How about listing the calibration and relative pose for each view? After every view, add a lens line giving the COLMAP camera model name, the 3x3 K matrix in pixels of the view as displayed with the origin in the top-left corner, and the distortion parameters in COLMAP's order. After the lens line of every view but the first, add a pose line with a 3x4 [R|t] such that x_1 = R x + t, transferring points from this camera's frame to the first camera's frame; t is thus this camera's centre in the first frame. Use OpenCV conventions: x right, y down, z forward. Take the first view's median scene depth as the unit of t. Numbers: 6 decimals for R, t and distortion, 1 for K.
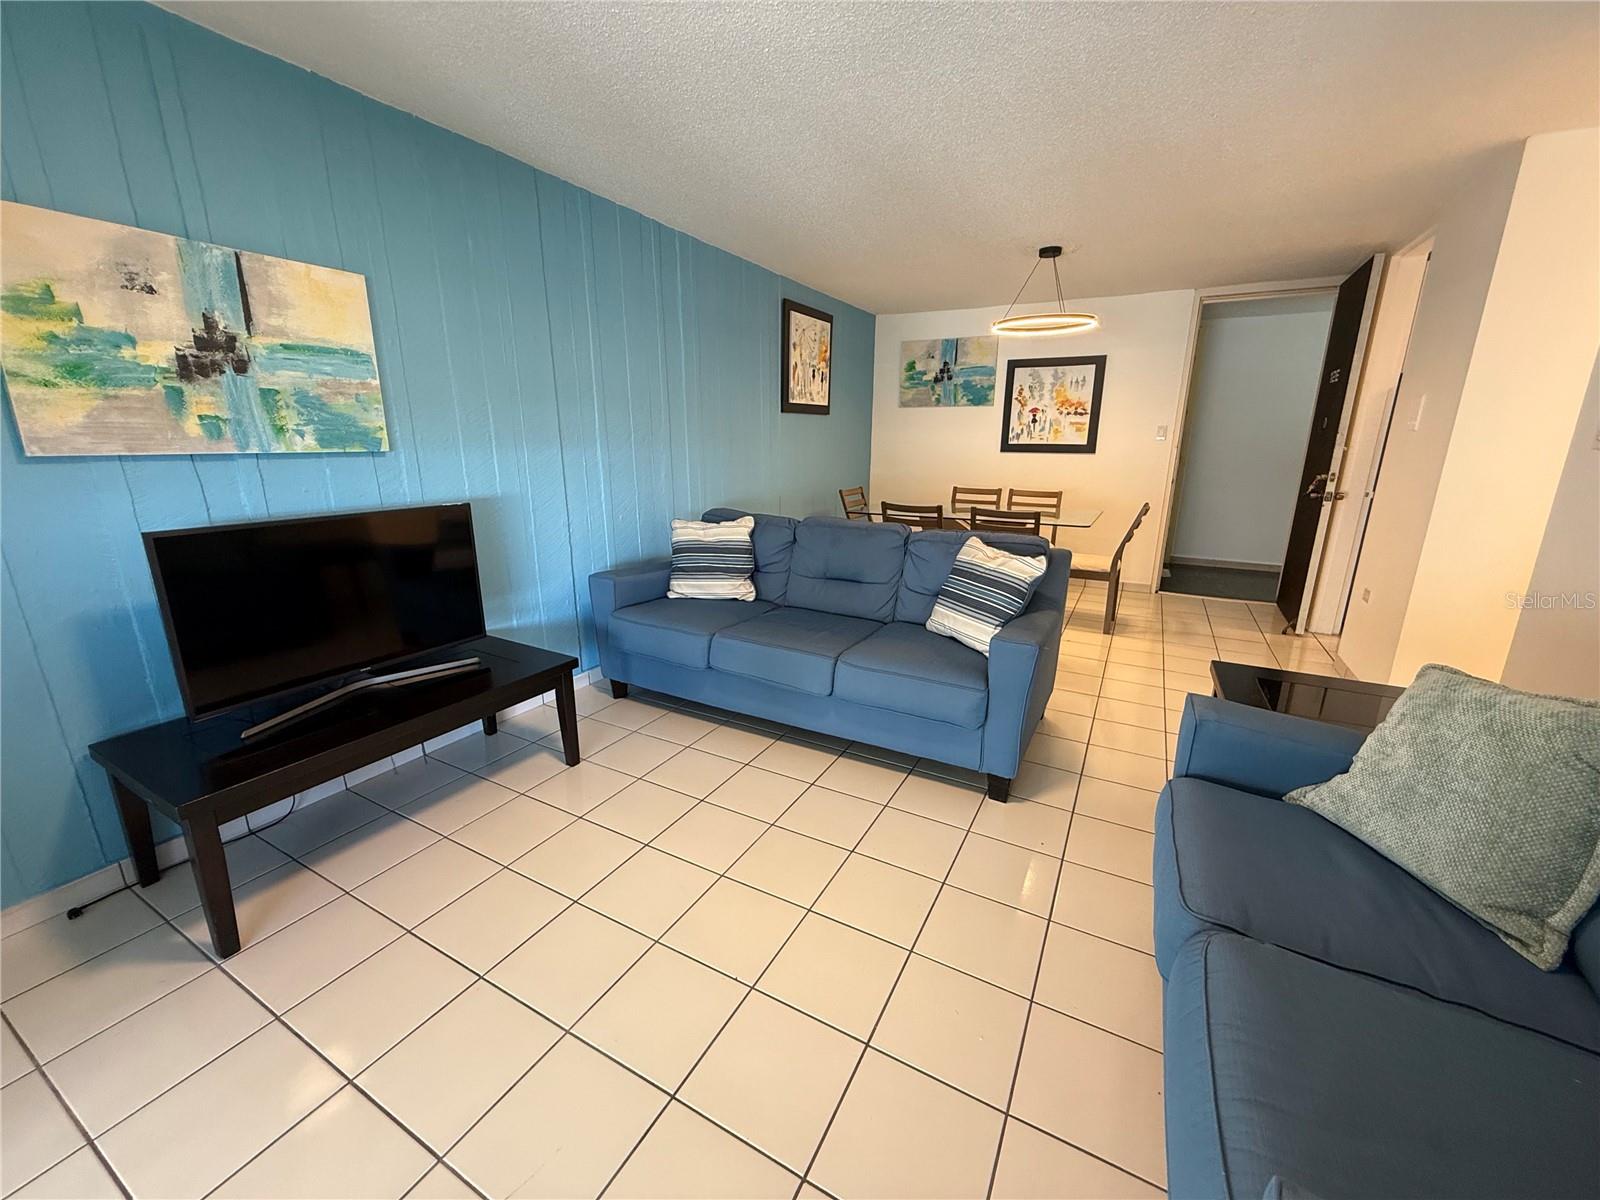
lens RADIAL K [[638.0, 0, 794.8], [0, 638.0, 599.0], [0, 0, 1]] dist [-0.000999, 0.000396]
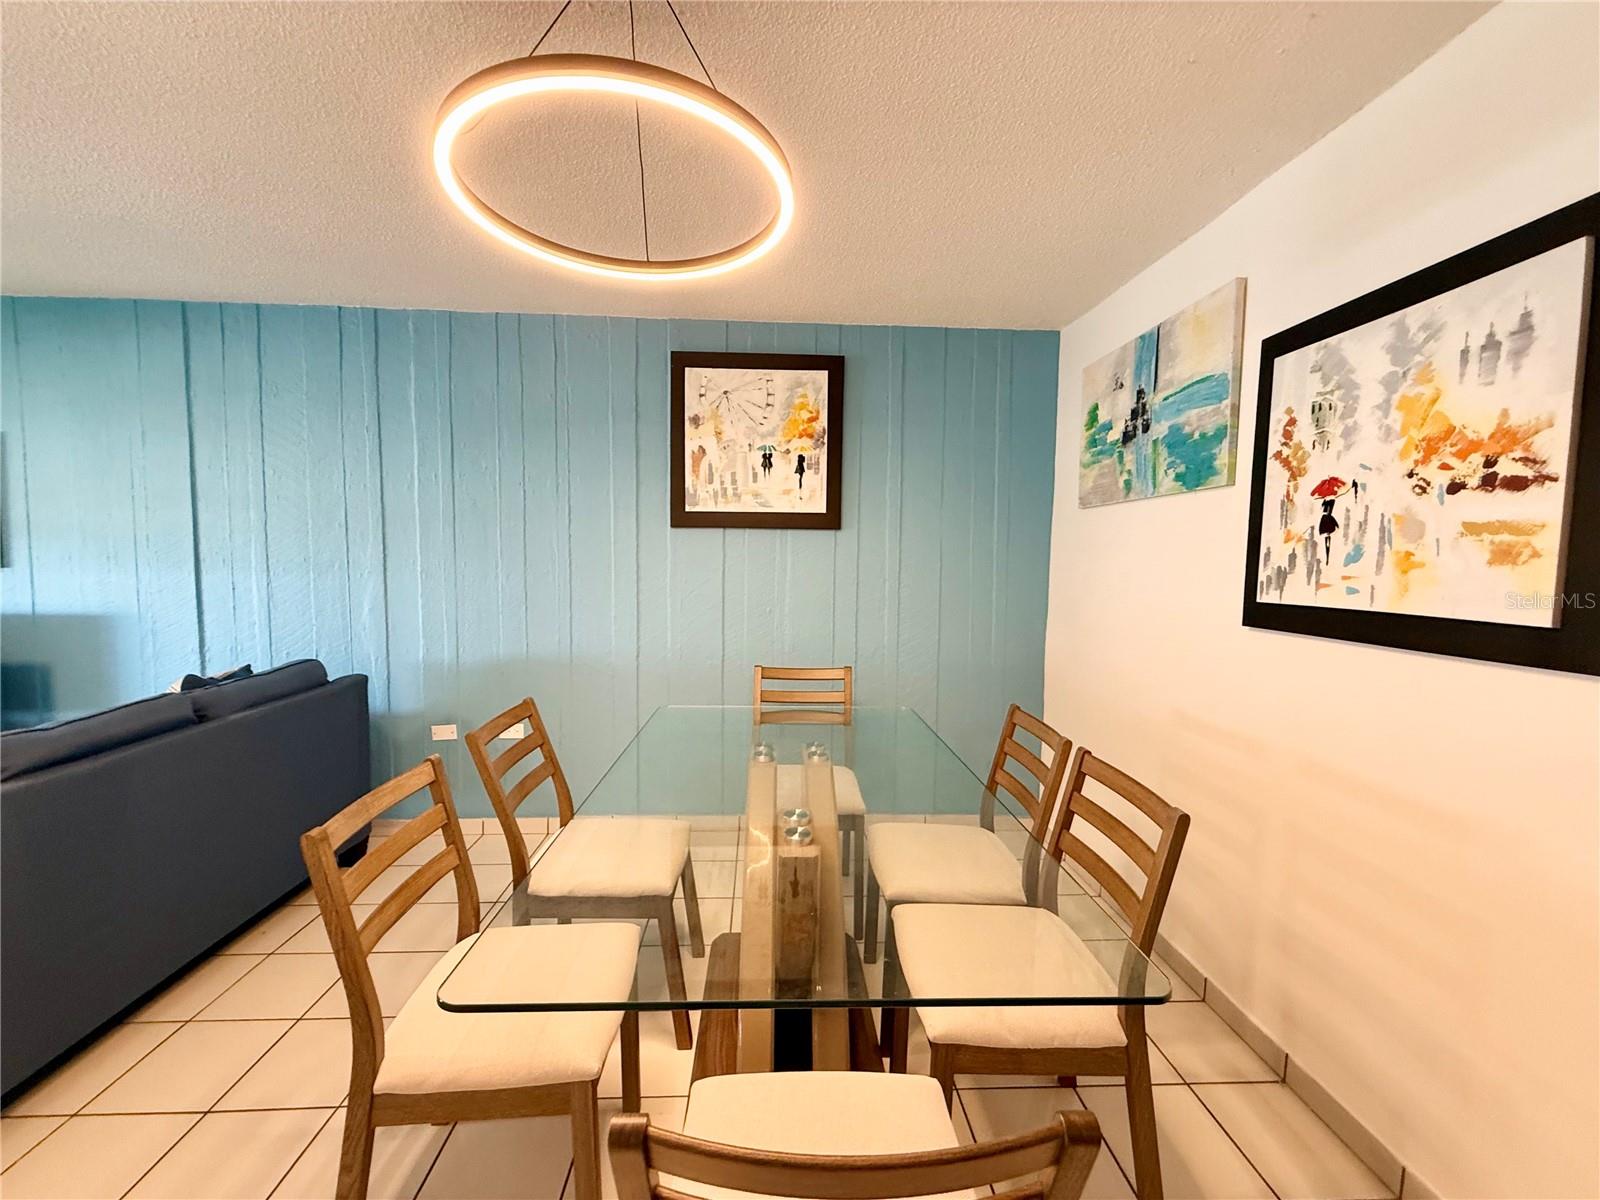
lens RADIAL K [[638.0, 0, 795.4], [0, 638.0, 597.9], [0, 0, 1]] dist [-0.000999, 0.000396]
pose [[0.523045, 0.056755, -0.850413, 0.531730], [-0.224483, 0.971724, -0.073216, -0.194140], [0.822211, 0.229199, 0.520996, 0.739619]]
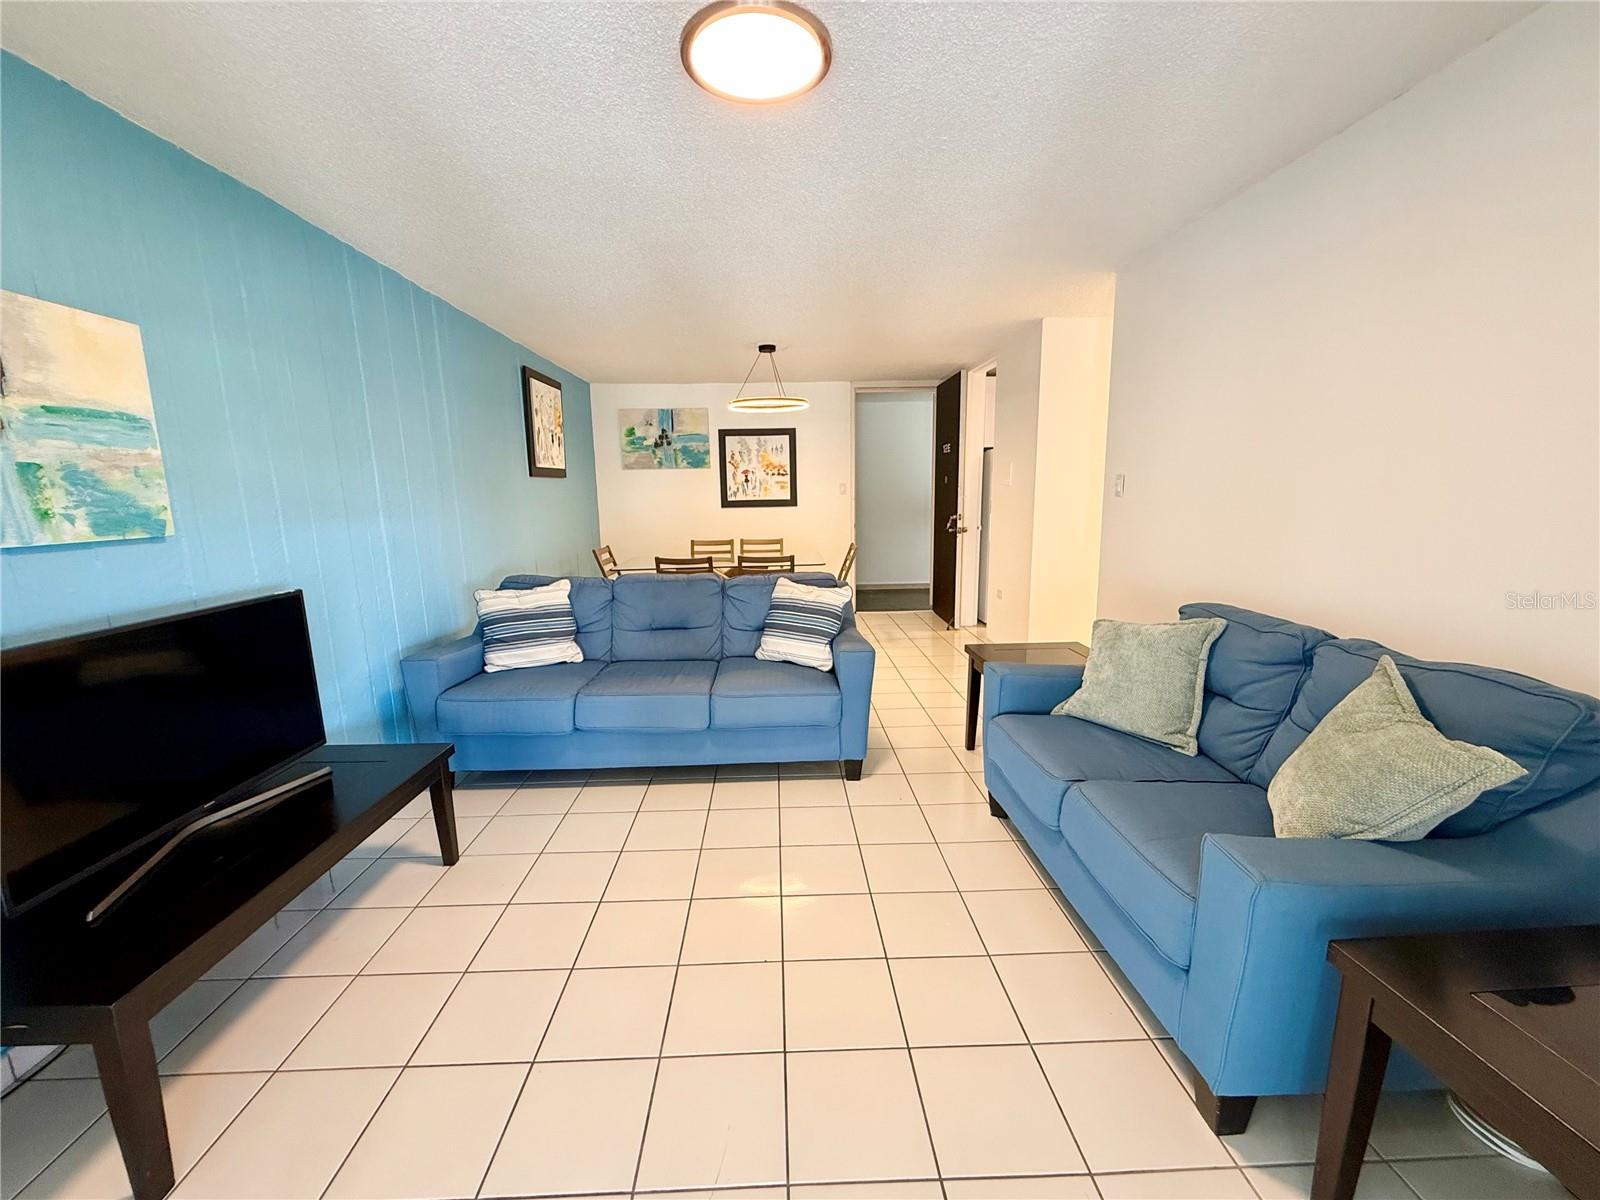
lens RADIAL K [[638.0, 0, 795.4], [0, 638.0, 599.2], [0, 0, 1]] dist [-0.000999, 0.000396]
pose [[0.859169, -0.106970, 0.500386, -0.170440], [0.148525, 0.987937, -0.043823, 0.000105], [-0.489662, 0.111971, 0.864693, -0.034060]]
